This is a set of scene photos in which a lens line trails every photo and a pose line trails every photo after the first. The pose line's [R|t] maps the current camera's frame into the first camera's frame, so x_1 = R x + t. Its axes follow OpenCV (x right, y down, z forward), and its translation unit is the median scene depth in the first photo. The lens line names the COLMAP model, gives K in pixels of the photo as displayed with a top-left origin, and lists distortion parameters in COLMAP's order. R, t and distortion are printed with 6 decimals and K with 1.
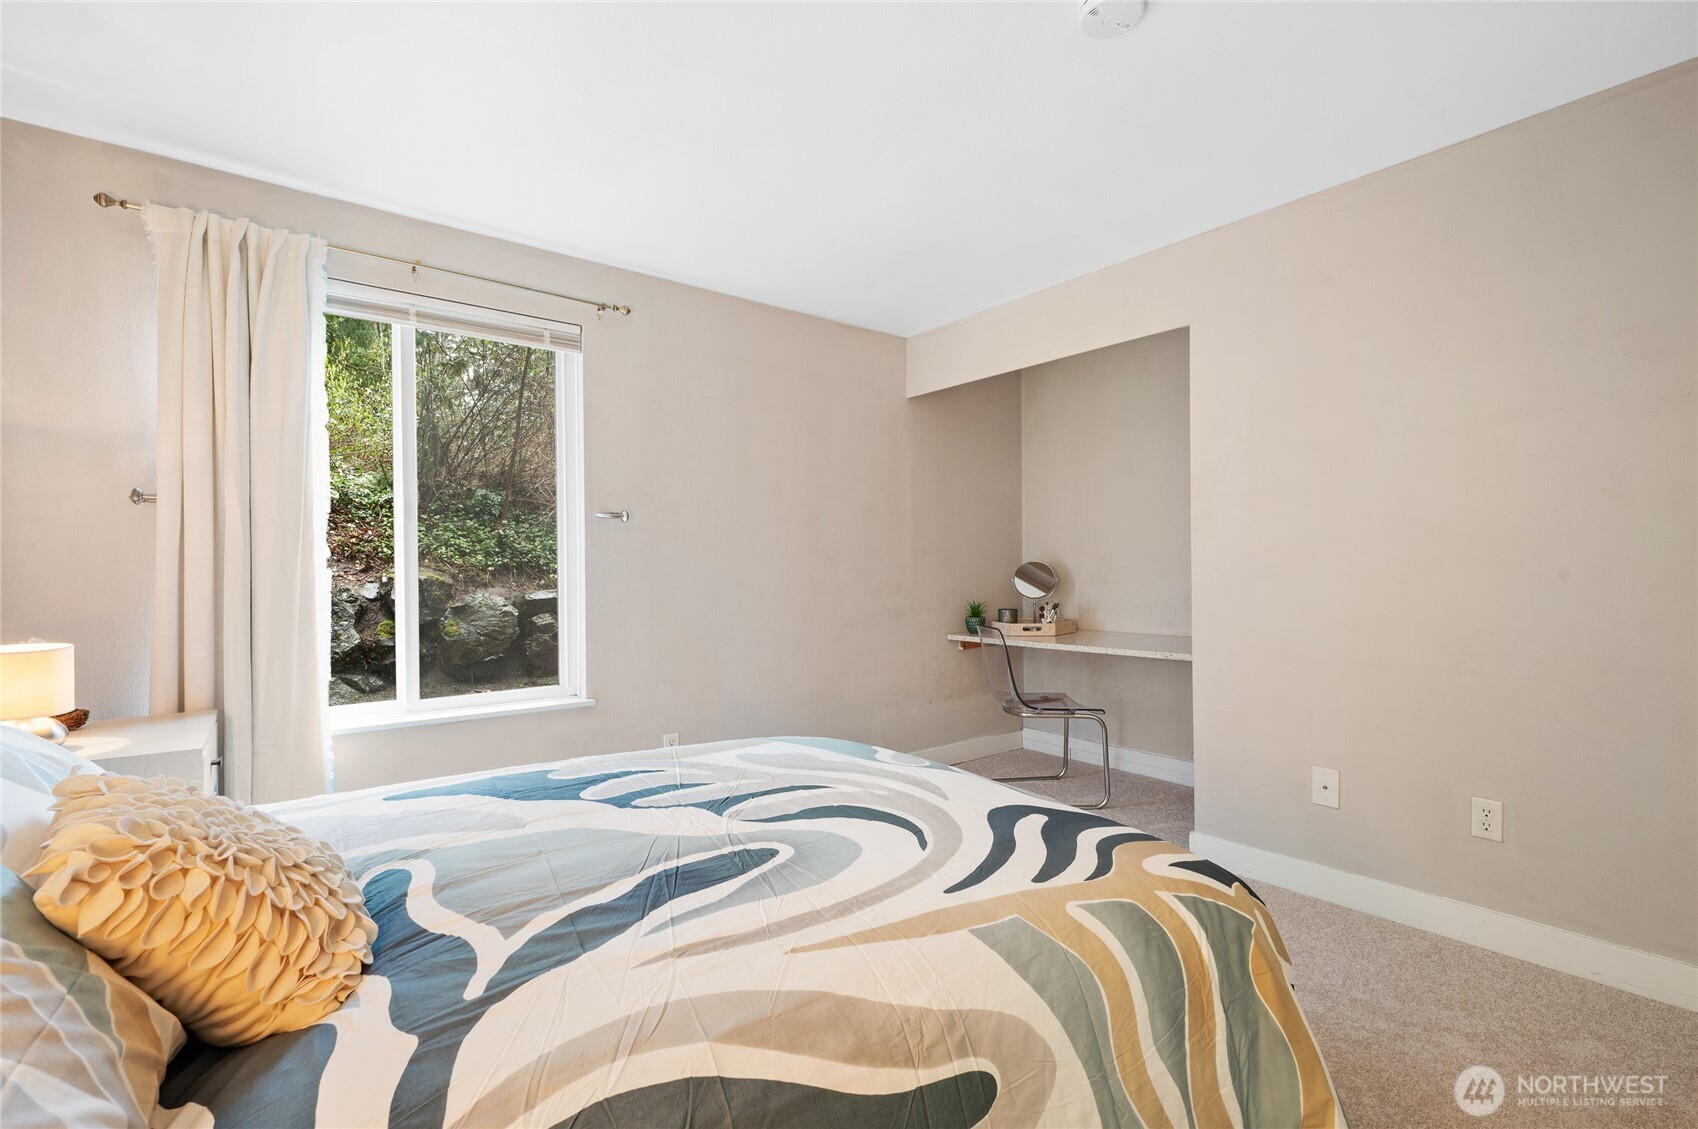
lens RADIAL K [[779.3, 0, 856.0], [0, 779.3, 552.0], [0, 0, 1]] dist [-0.001243, 0.000515]
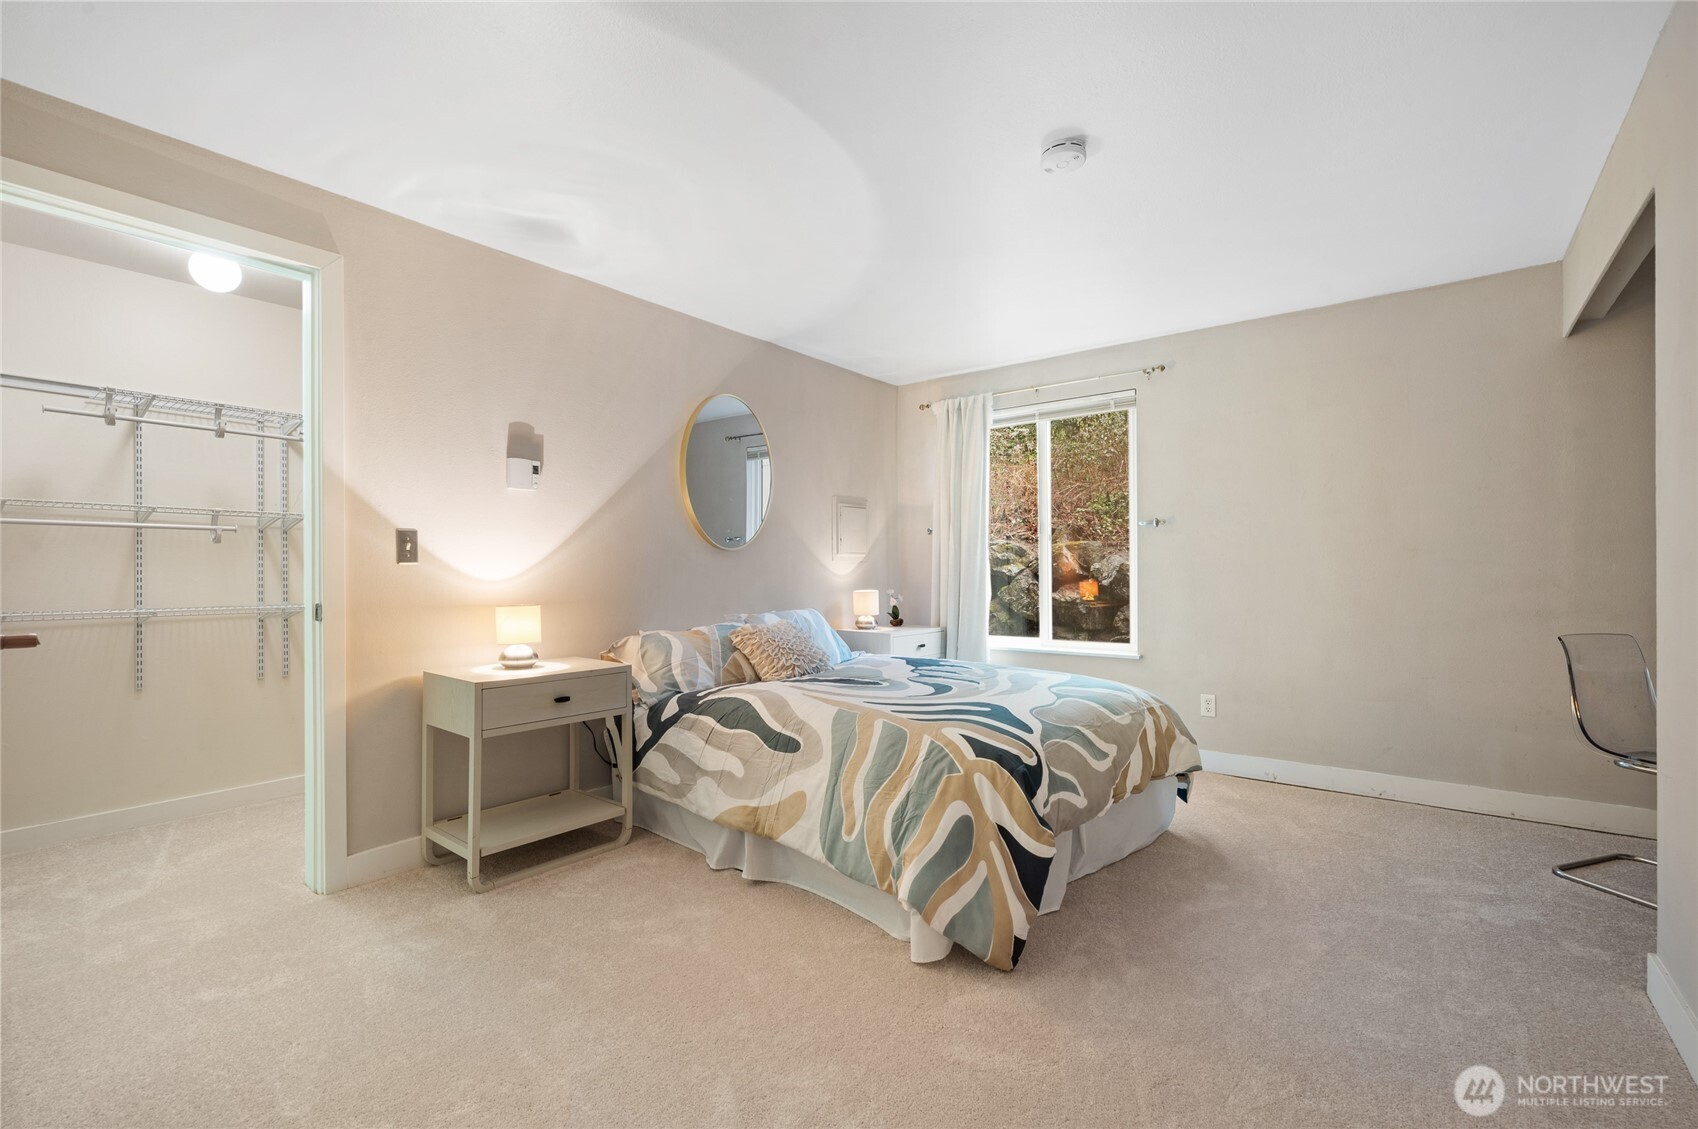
lens RADIAL K [[779.3, 0, 848.8], [0, 779.3, 580.3], [0, 0, 1]] dist [-0.001243, 0.000515]
pose [[0.227824, 0.020318, -0.973490, 1.108128], [0.016428, 0.999560, 0.024707, 0.011391], [0.973564, -0.021621, 0.227390, 0.213794]]
